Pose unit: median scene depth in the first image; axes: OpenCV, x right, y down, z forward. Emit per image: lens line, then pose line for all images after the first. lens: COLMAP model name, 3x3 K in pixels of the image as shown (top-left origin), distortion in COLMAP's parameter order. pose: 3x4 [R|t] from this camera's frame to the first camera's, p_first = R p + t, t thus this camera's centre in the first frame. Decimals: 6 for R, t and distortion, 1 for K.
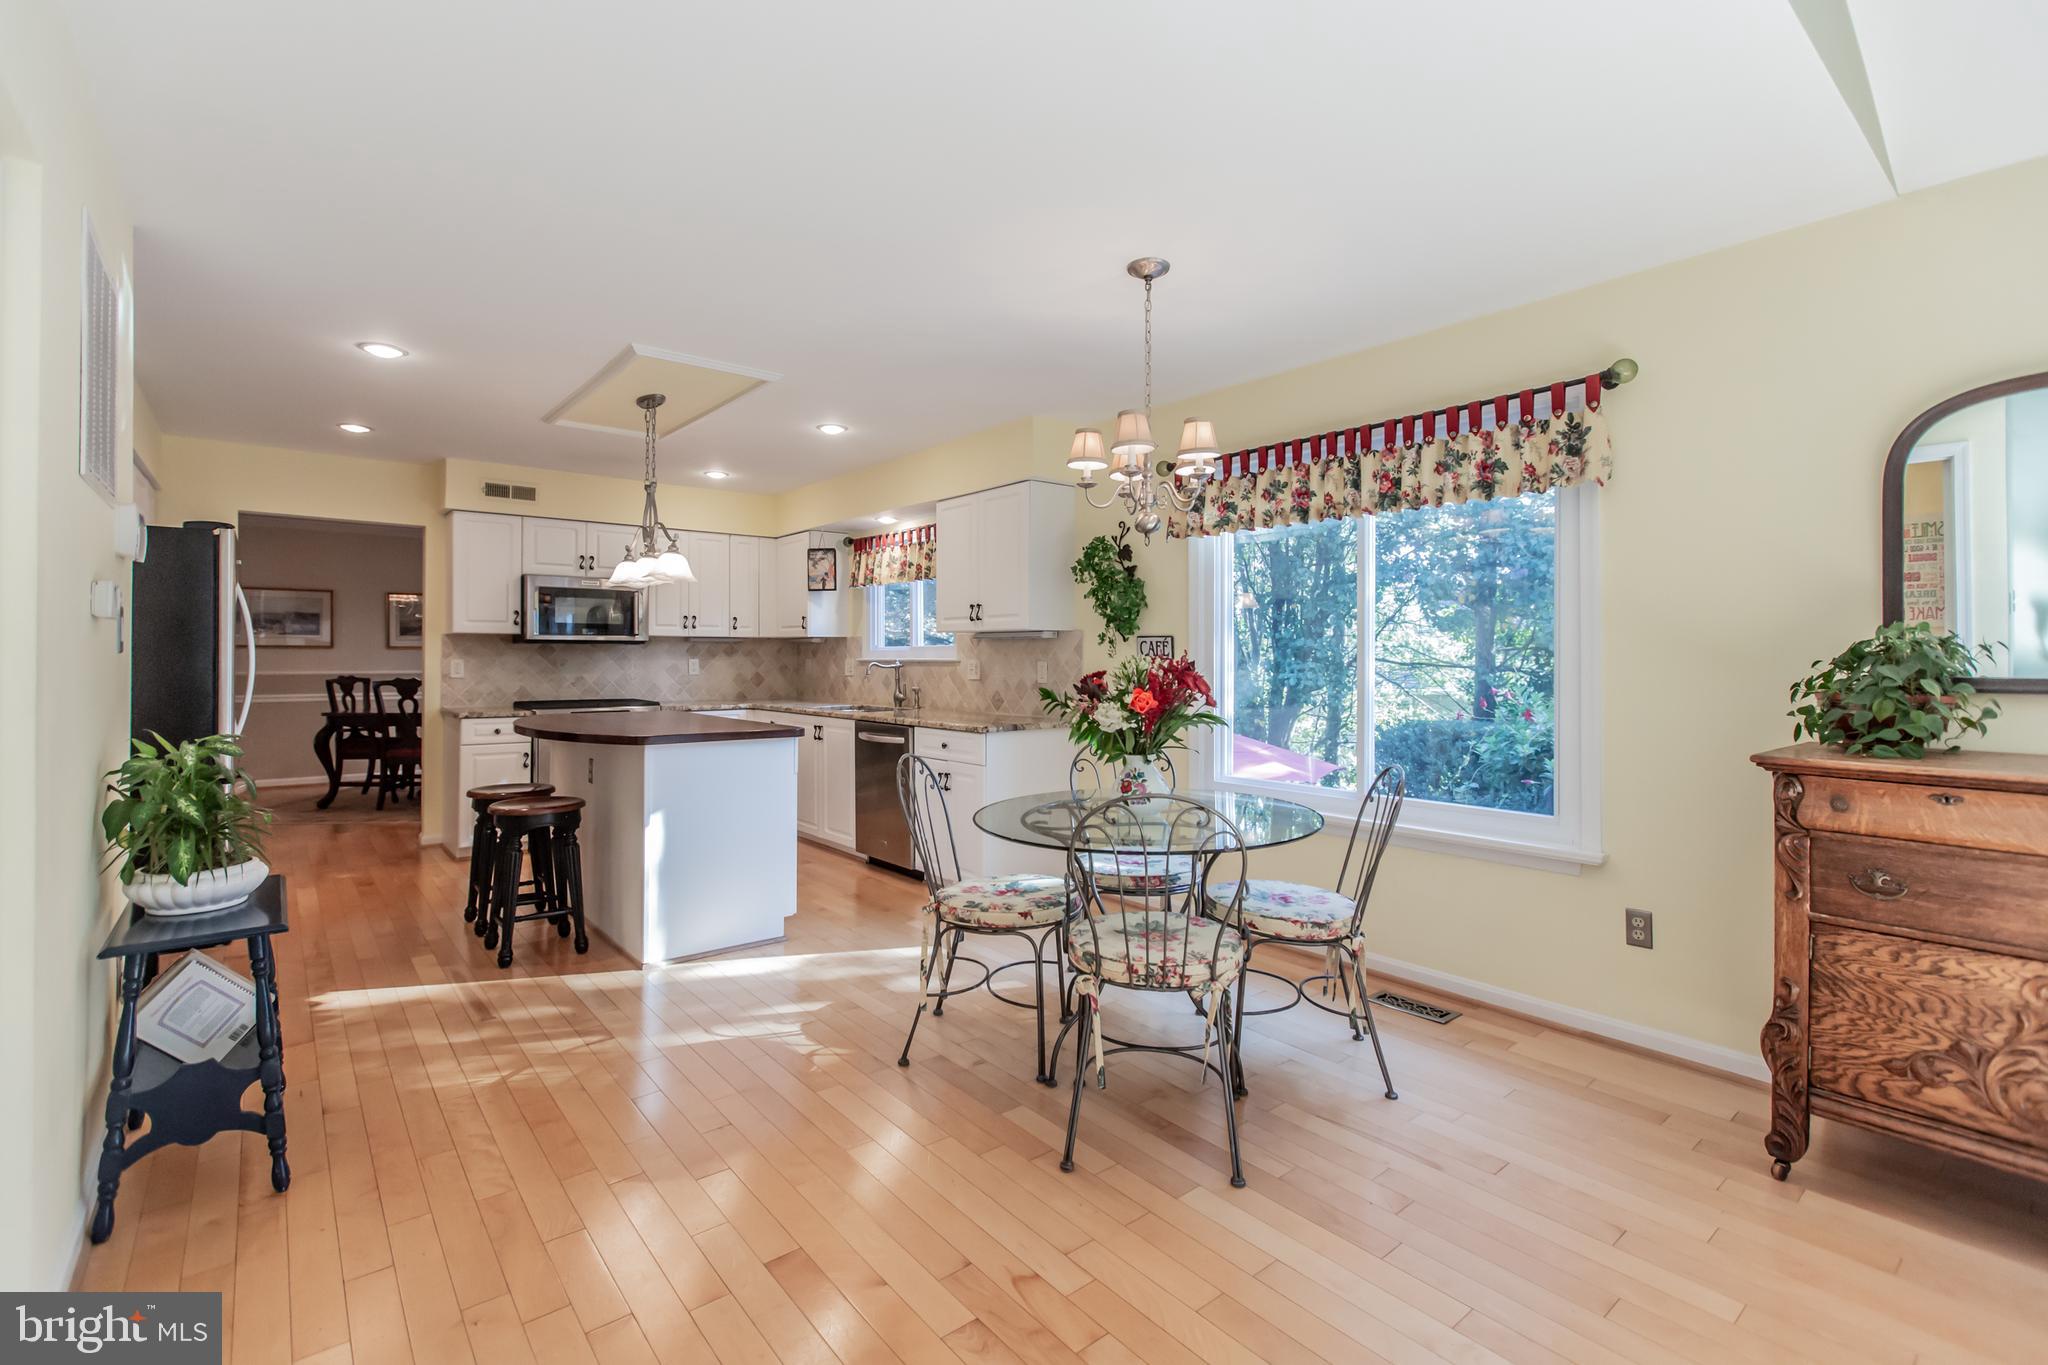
lens RADIAL K [[925.9, 0, 1012.9], [0, 925.9, 653.2], [0, 0, 1]] dist [0.013667, -0.007030]
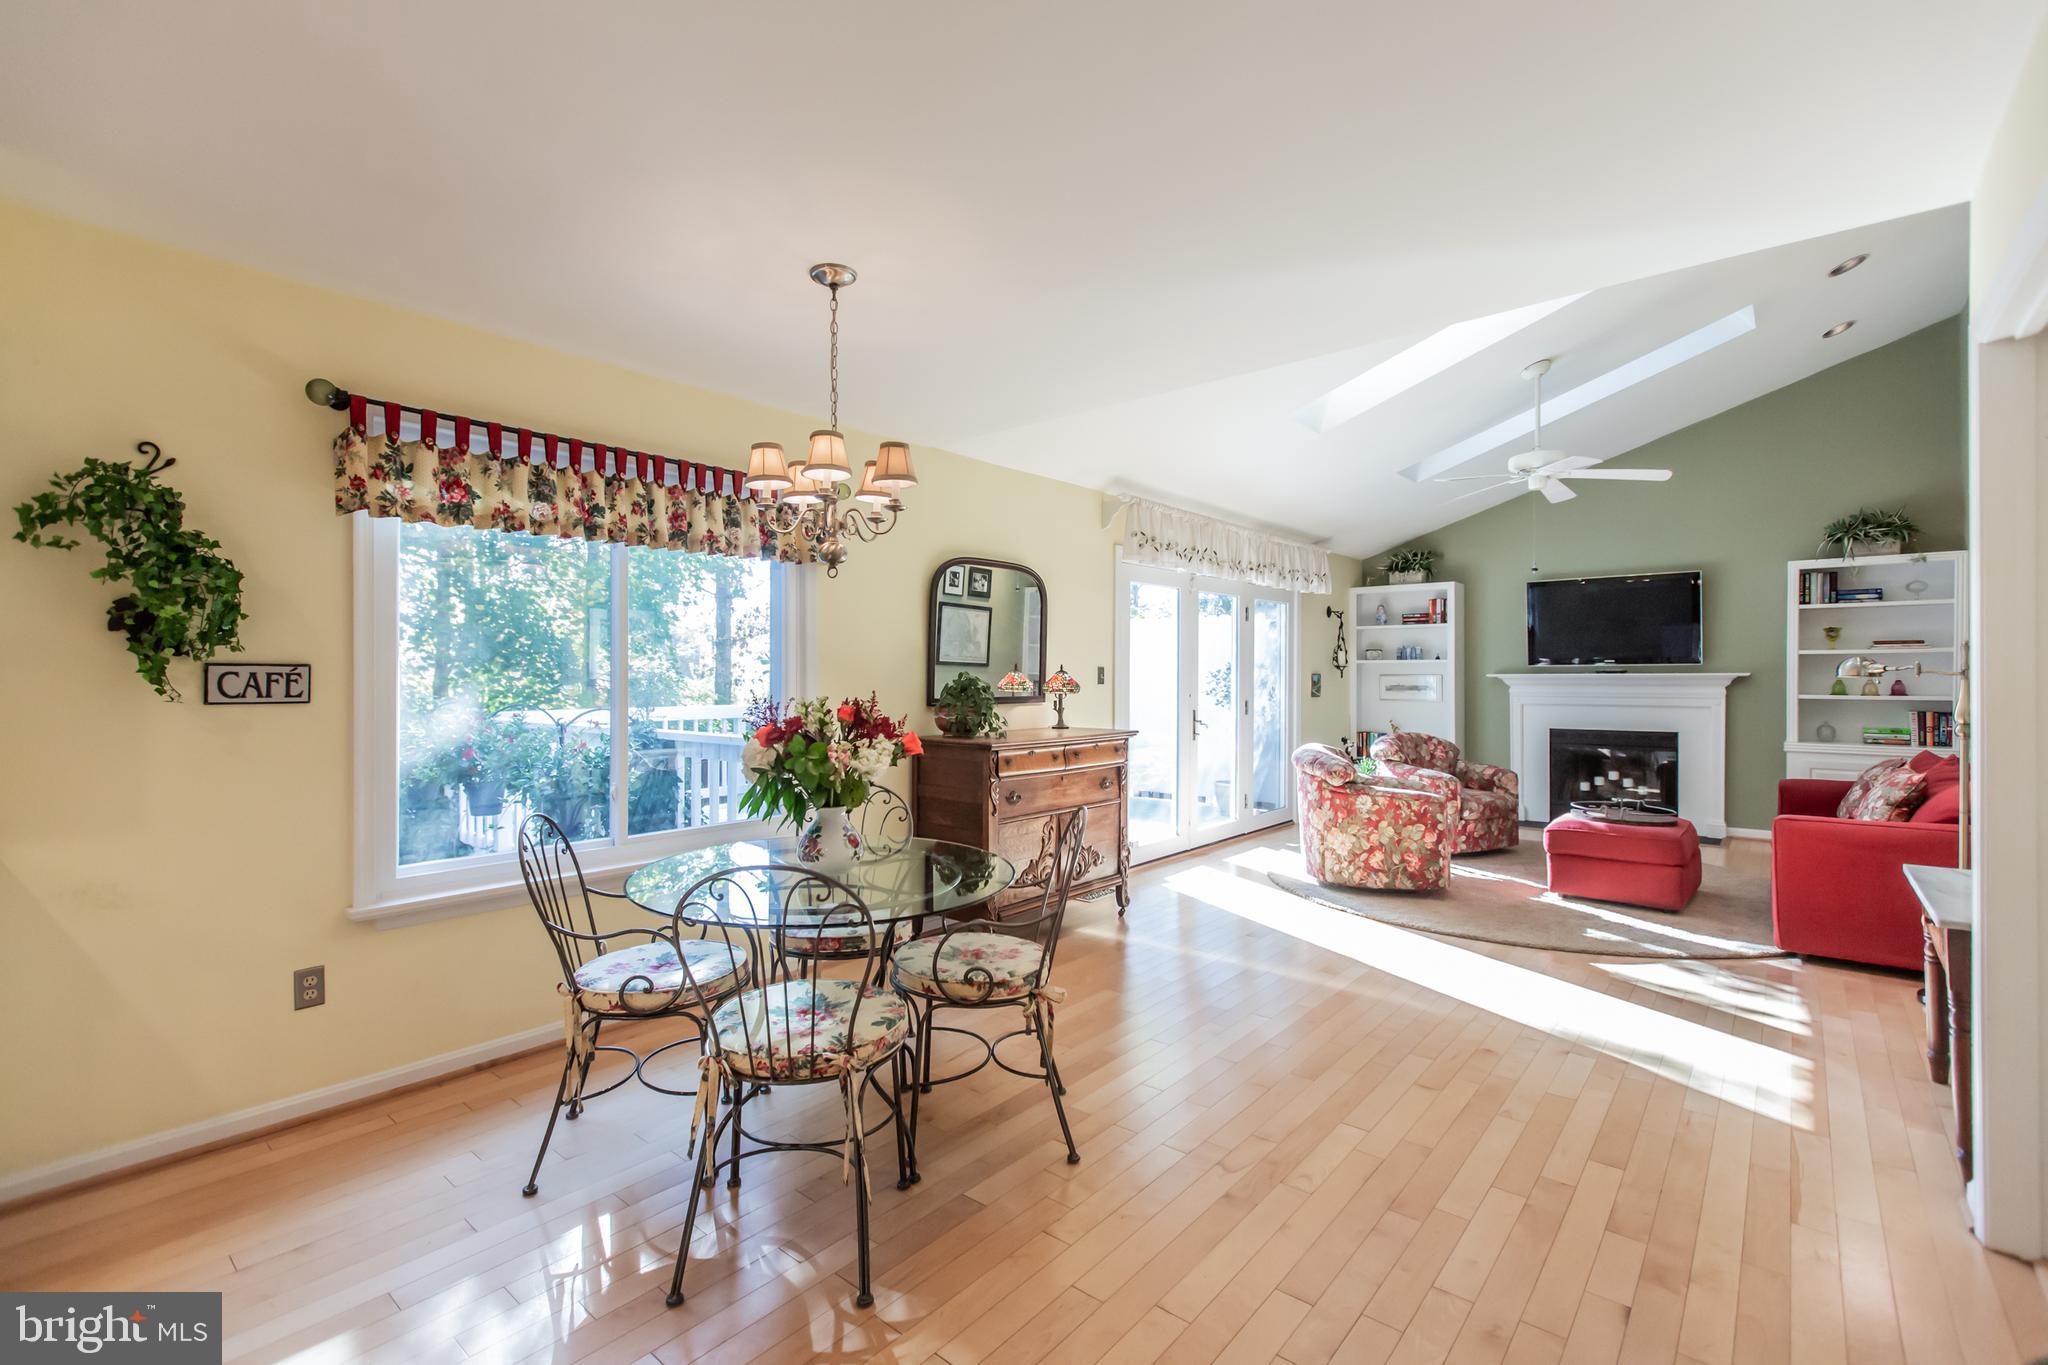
lens RADIAL K [[902.5, 0, 1020.8], [0, 902.5, 679.4], [0, 0, 1]] dist [-0.001328, -0.000341]
pose [[-0.183431, -0.004081, 0.983024, -0.365954], [-0.002081, 0.999991, 0.003763, -0.008388], [-0.983030, -0.001355, -0.183438, 0.467771]]
